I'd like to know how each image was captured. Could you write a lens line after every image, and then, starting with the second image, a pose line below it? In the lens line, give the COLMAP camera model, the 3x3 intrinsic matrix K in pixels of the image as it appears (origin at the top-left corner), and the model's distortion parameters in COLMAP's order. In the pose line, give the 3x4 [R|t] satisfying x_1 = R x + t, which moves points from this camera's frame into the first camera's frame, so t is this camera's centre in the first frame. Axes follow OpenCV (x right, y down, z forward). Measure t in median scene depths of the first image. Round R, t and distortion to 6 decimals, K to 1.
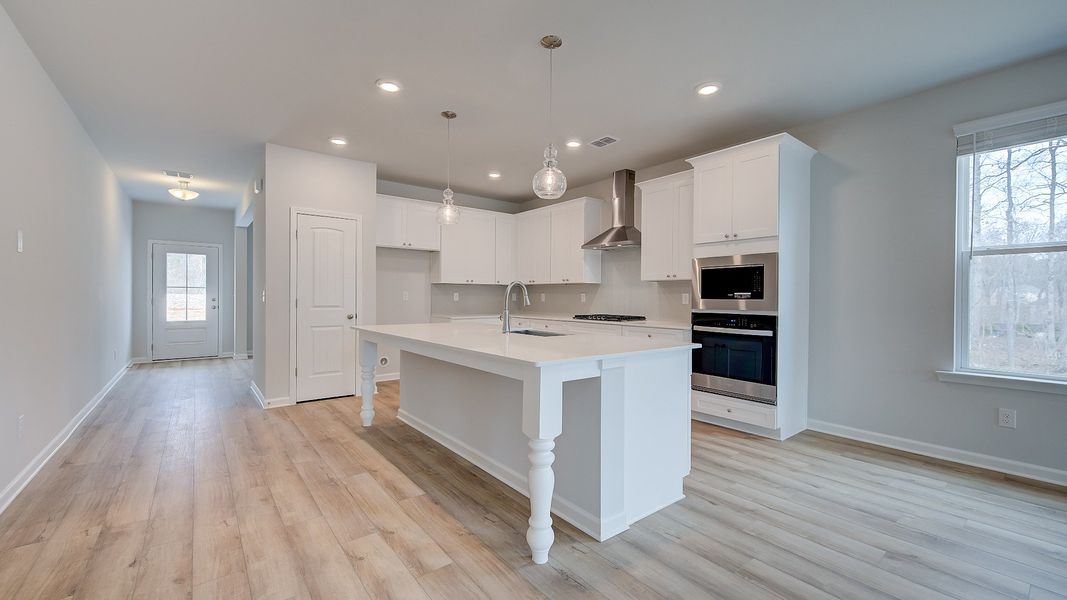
lens RADIAL K [[426.0, 0, 539.2], [0, 426.0, 298.7], [0, 0, 1]] dist [0.002906, -0.000646]
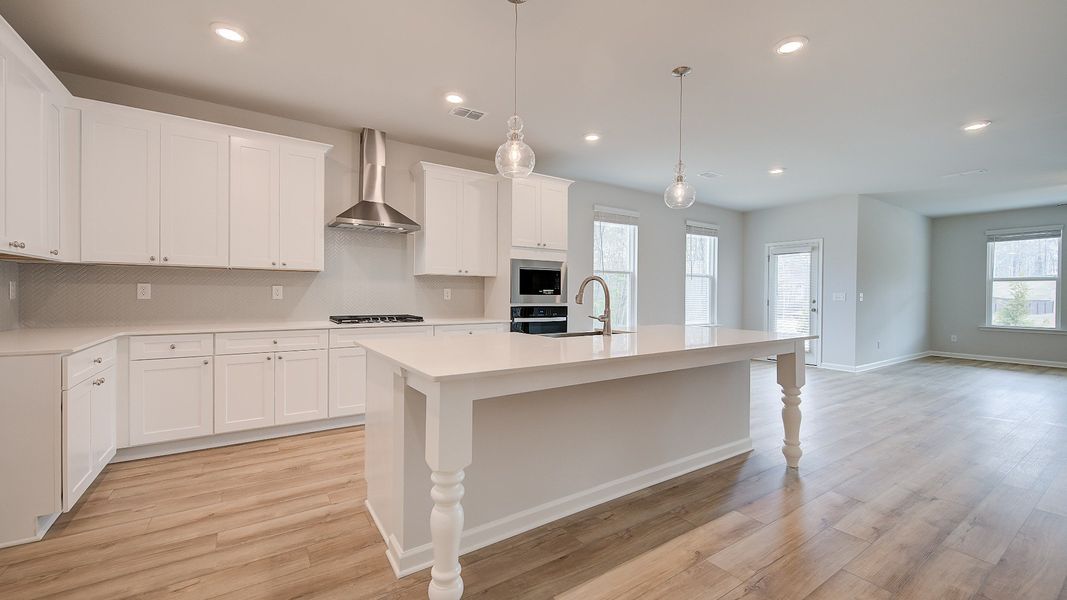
lens RADIAL K [[426.0, 0, 537.2], [0, 426.0, 298.4], [0, 0, 1]] dist [0.002906, -0.000646]
pose [[0.085590, -0.014237, 0.996229, -0.875401], [-0.002763, 0.999891, 0.014527, -0.007084], [-0.996327, -0.003996, 0.085541, 0.976110]]
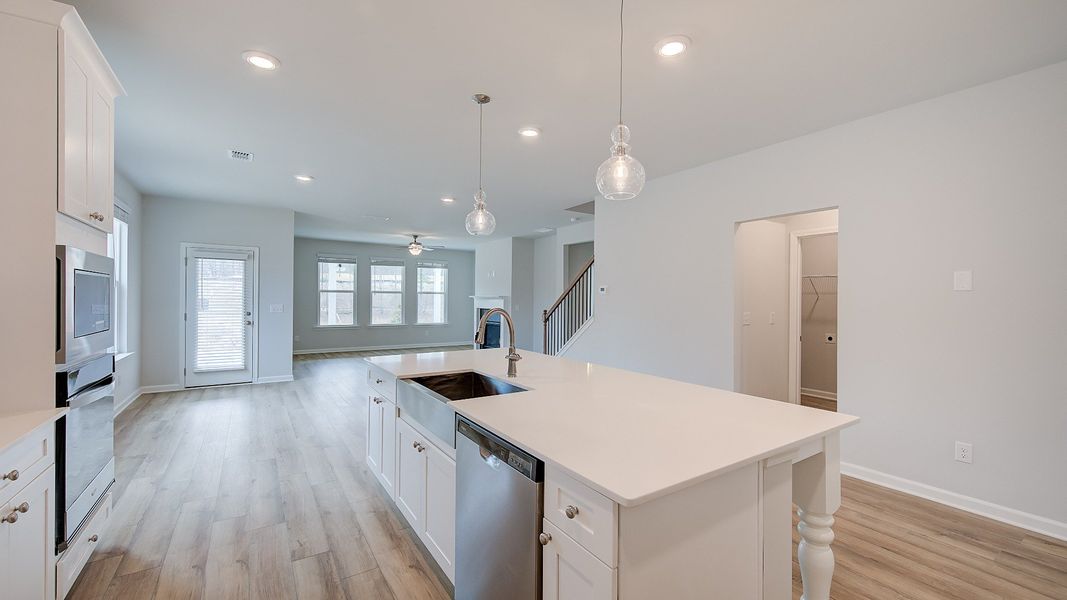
lens RADIAL K [[426.0, 0, 533.4], [0, 426.0, 297.8], [0, 0, 1]] dist [0.002906, -0.000646]
pose [[-0.995433, -0.013304, 0.094533, -0.170318], [-0.013346, 0.999911, 0.000188, -0.055375], [-0.094527, -0.001075, -0.995522, 1.606901]]
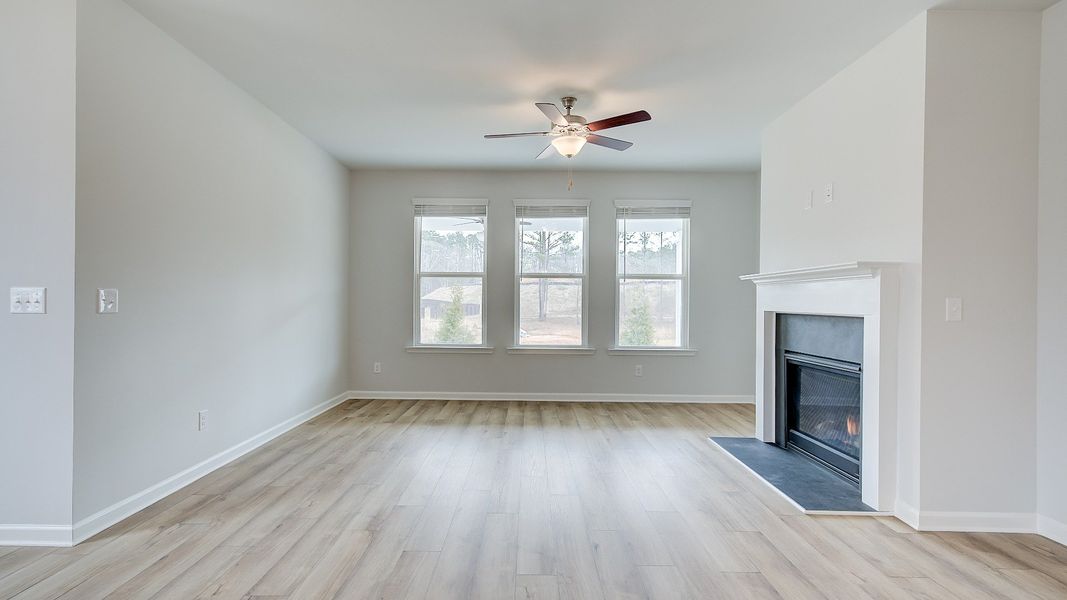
lens RADIAL K [[502.2, 0, 531.6], [0, 502.2, 301.6], [0, 0, 1]] dist [0.003409, 0.000274]
pose [[-0.781320, -0.012463, 0.624007, 0.212251], [-0.011862, 0.999917, 0.005117, 0.000993], [-0.624018, -0.003404, -0.781402, -0.128804]]
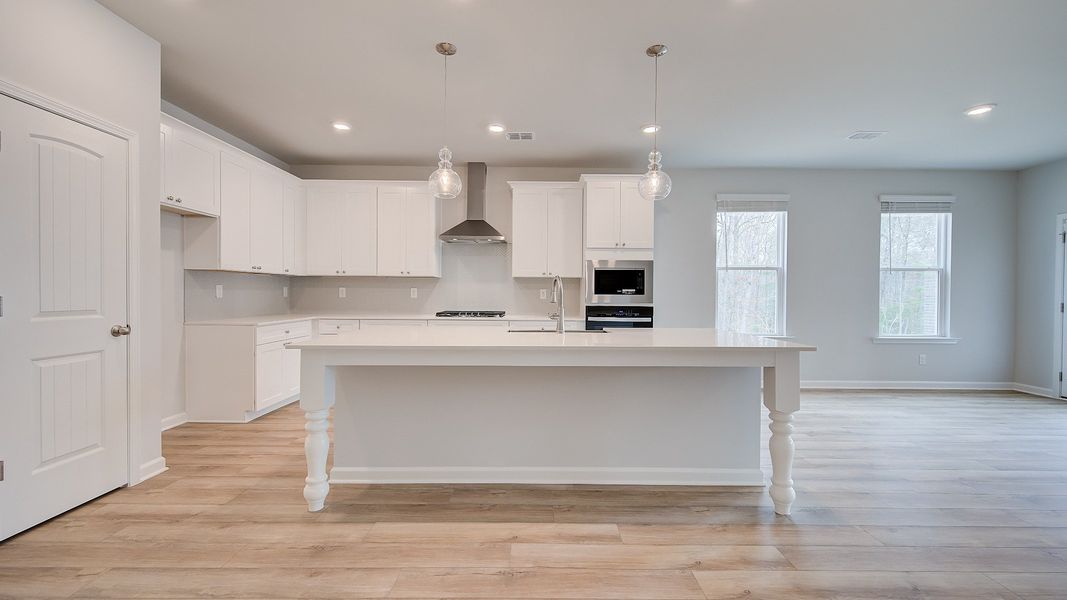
lens RADIAL K [[426.0, 0, 537.7], [0, 426.0, 298.9], [0, 0, 1]] dist [0.002906, -0.000646]
pose [[0.627196, -0.010706, 0.778788, -0.743115], [0.000175, 0.999907, 0.013604, -0.003921], [-0.778861, -0.008396, 0.627140, 0.429005]]
